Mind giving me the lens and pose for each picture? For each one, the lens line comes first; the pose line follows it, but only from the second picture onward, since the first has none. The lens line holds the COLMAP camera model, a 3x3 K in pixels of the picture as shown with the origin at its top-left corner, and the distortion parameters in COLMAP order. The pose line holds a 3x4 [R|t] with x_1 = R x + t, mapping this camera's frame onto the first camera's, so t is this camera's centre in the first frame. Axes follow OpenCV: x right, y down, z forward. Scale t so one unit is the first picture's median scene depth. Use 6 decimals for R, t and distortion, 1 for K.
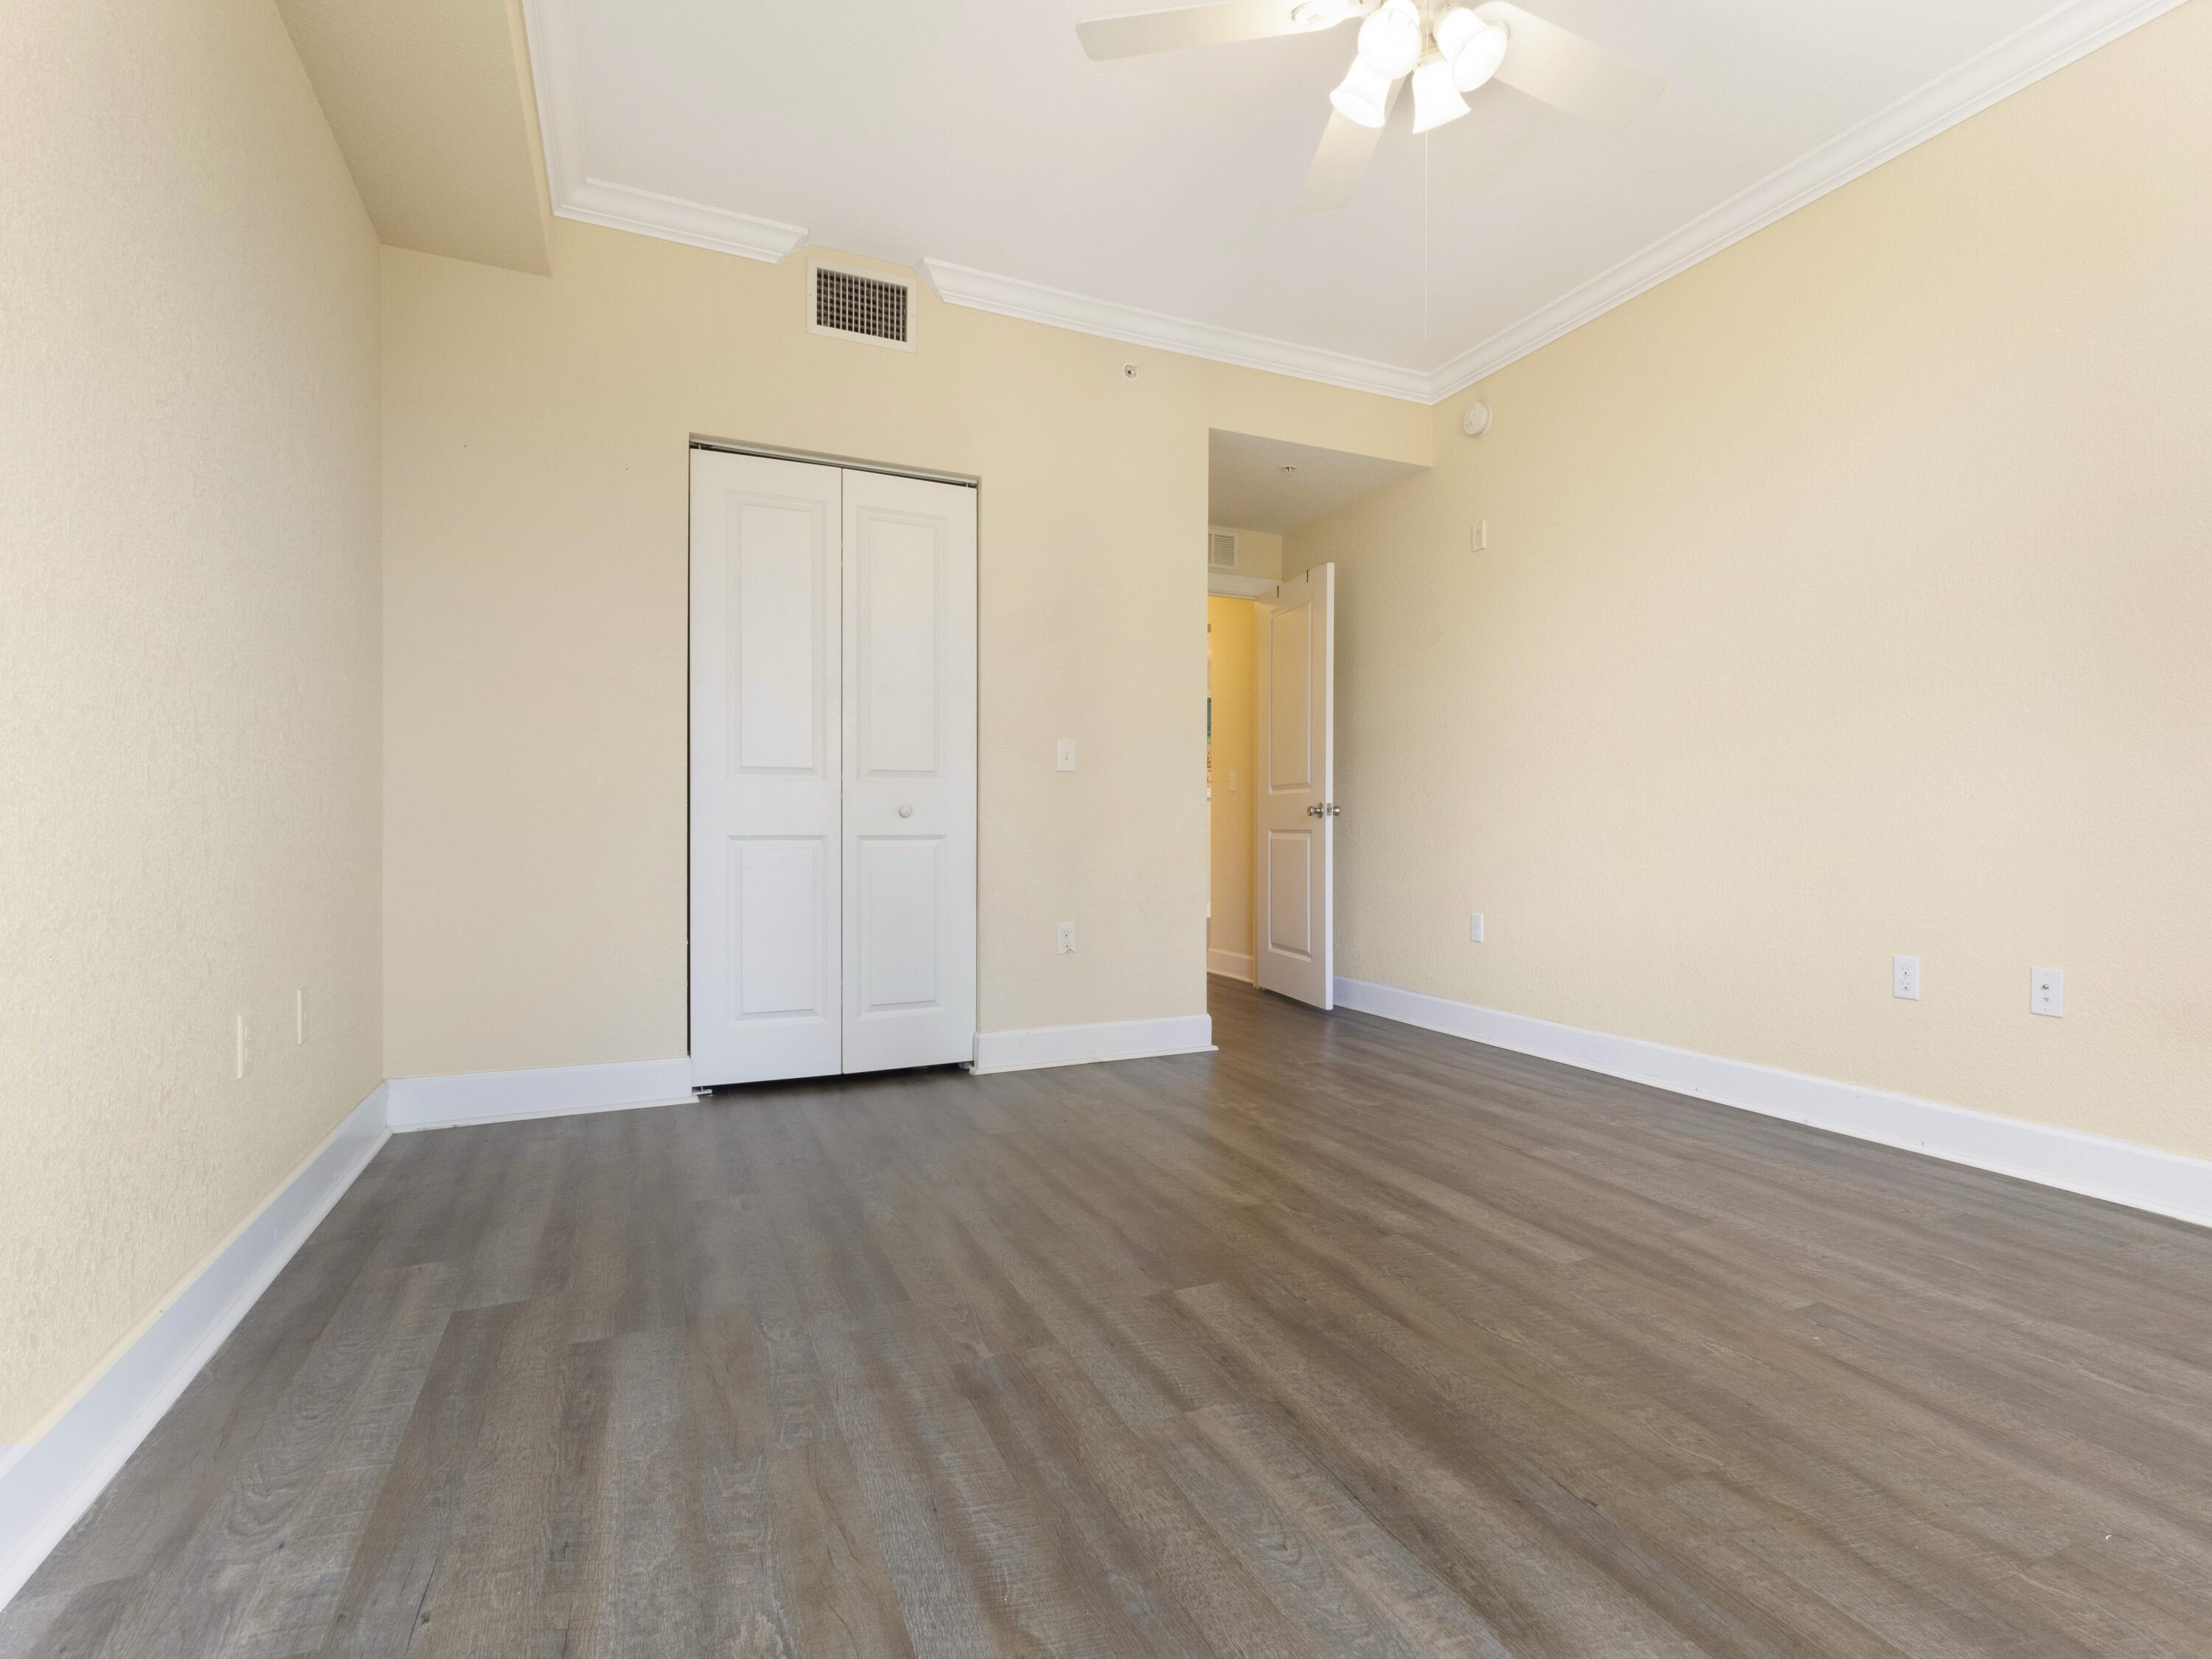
lens RADIAL K [[1189.8, 0, 1095.6], [0, 1189.8, 826.2], [0, 0, 1]] dist [0.000030, 0.000205]
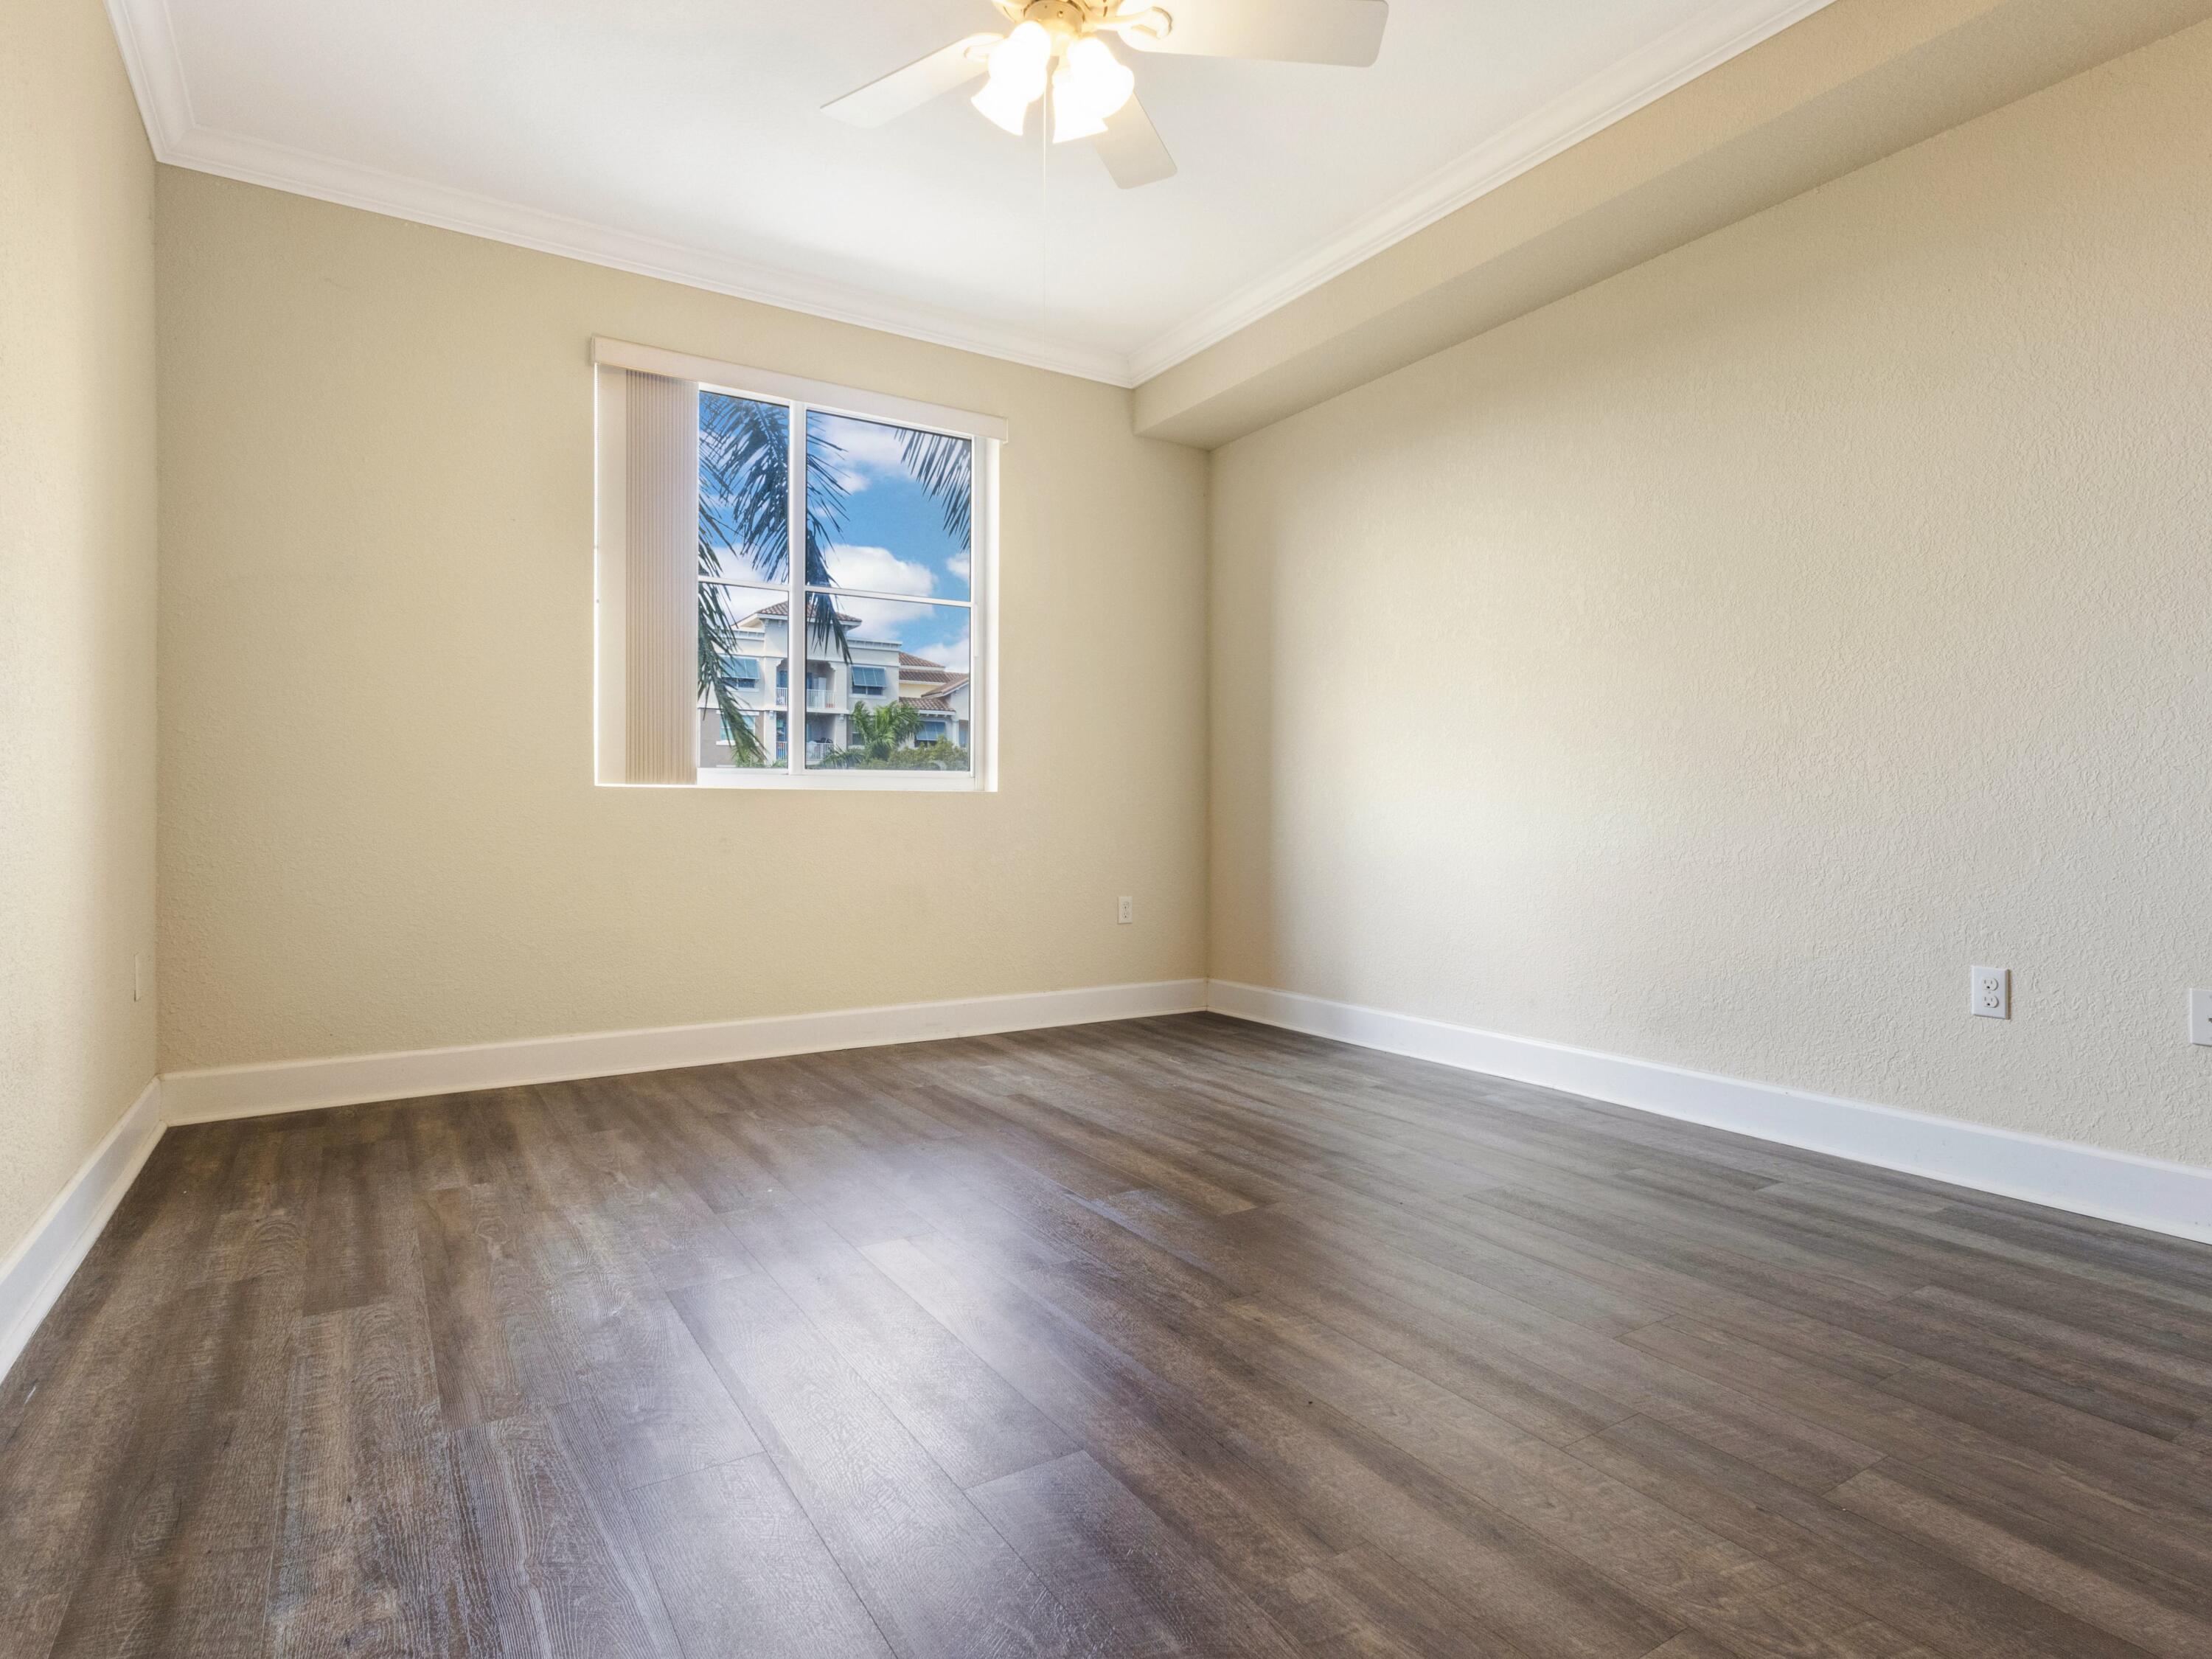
lens RADIAL K [[1189.8, 0, 1095.6], [0, 1189.8, 826.2], [0, 0, 1]] dist [0.000030, 0.000205]
pose [[-0.983014, 0.000708, -0.183528, 0.431734], [0.000054, 0.999994, 0.003569, 0.013647], [0.183529, 0.003499, -0.983008, 2.098415]]
